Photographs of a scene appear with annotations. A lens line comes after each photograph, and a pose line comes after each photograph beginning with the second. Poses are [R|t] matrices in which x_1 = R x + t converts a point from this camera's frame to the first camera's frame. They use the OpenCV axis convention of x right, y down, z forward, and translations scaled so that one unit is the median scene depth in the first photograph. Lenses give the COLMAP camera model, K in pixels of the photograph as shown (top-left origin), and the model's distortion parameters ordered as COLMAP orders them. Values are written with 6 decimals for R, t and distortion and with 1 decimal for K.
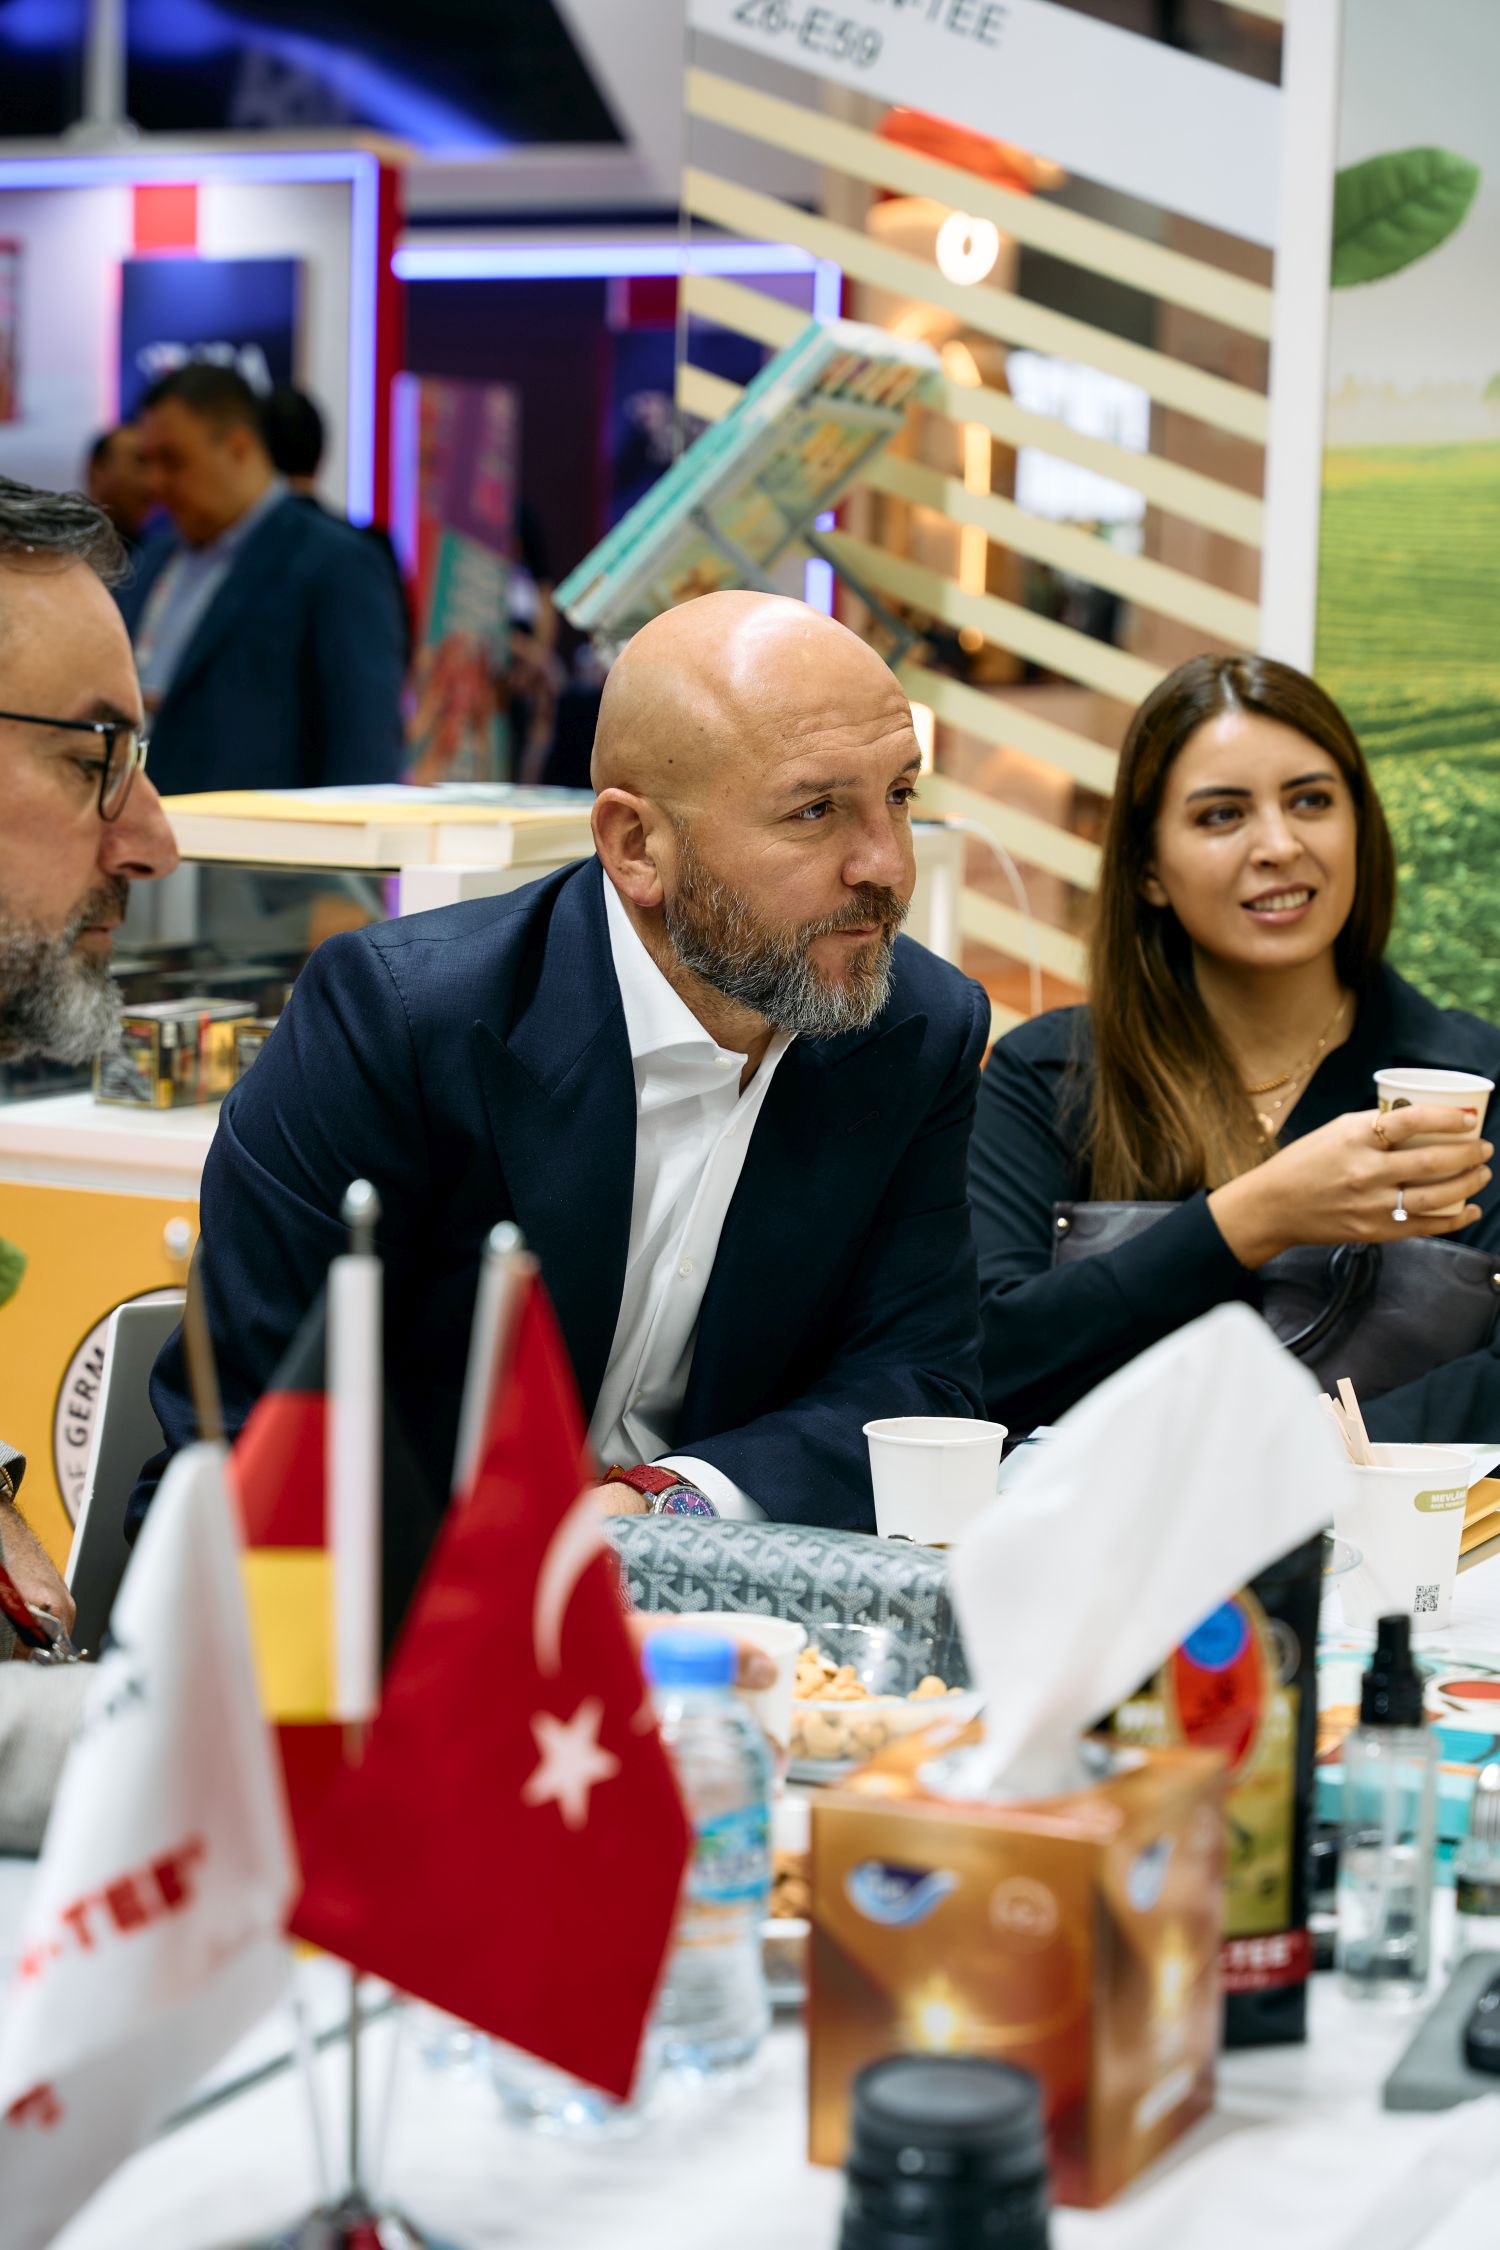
lens RADIAL K [[4530.2, 0, 750.2], [0, 4530.2, 1124.9], [0, 0, 1]] dist [0.016772, 0.000000]
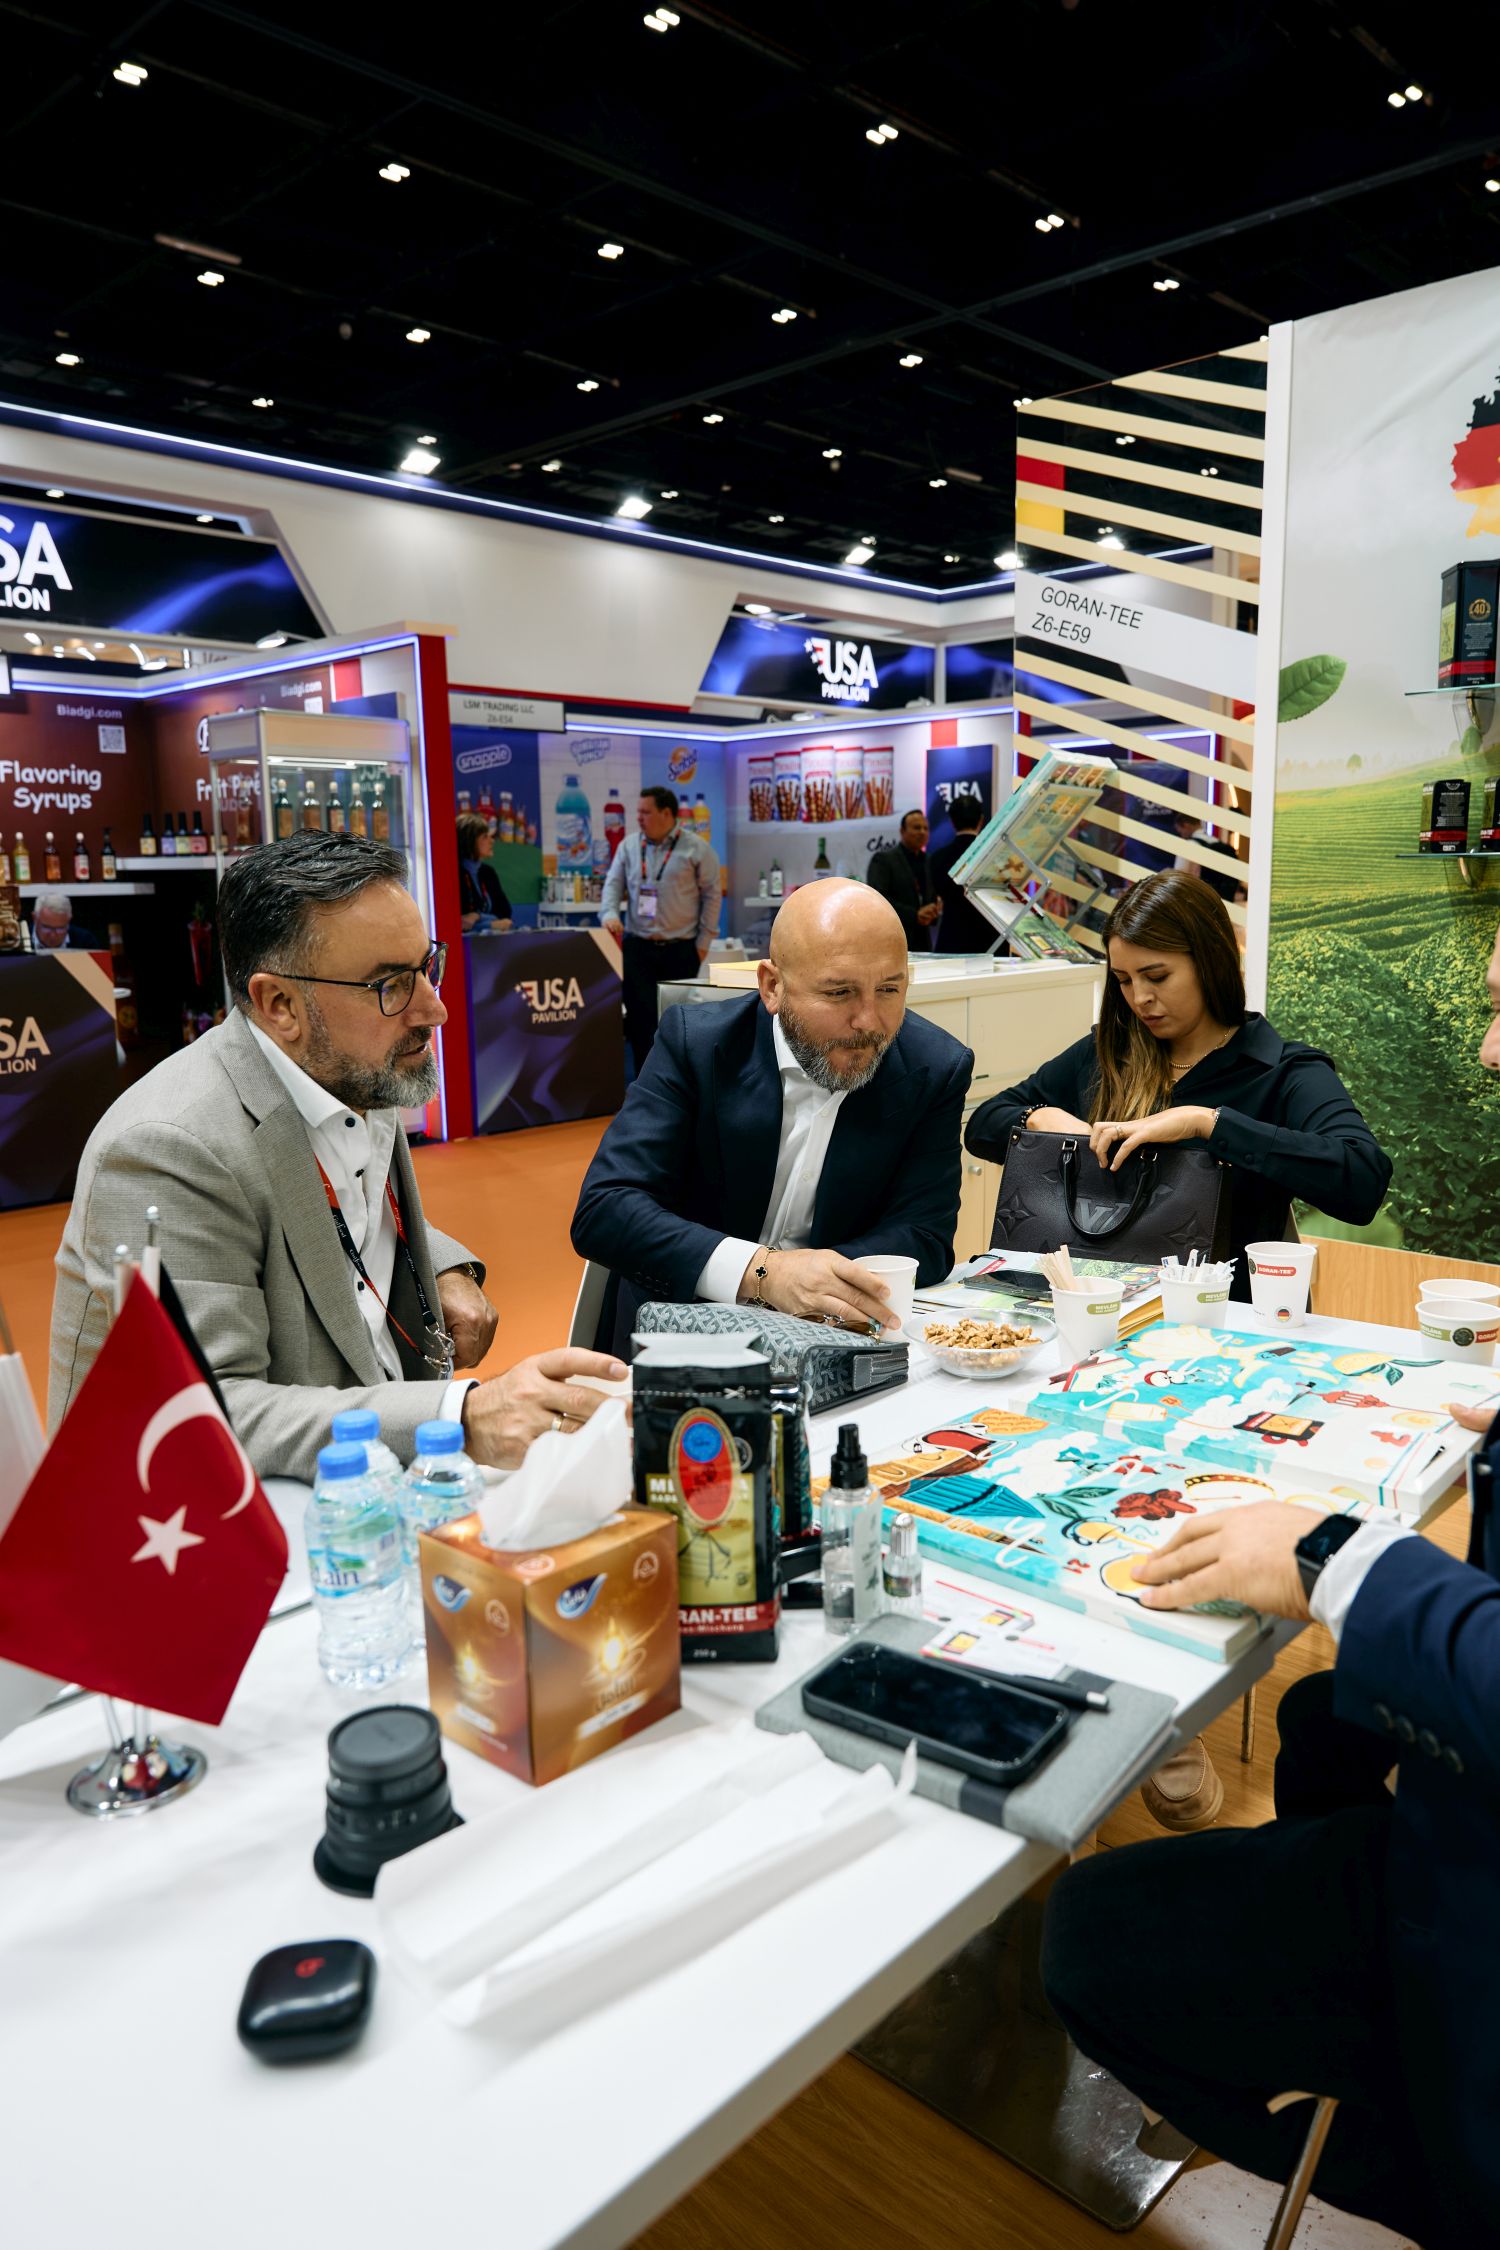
lens RADIAL K [[1543.8, 0, 748.0], [0, 1543.8, 1119.5], [0, 0, 1]] dist [0.028471, -0.002436]
pose [[0.947773, 0.012987, -0.318681, 0.126379], [0.000182, 0.999149, 0.041257, -0.017268], [0.318946, -0.039161, 0.946964, 0.168923]]
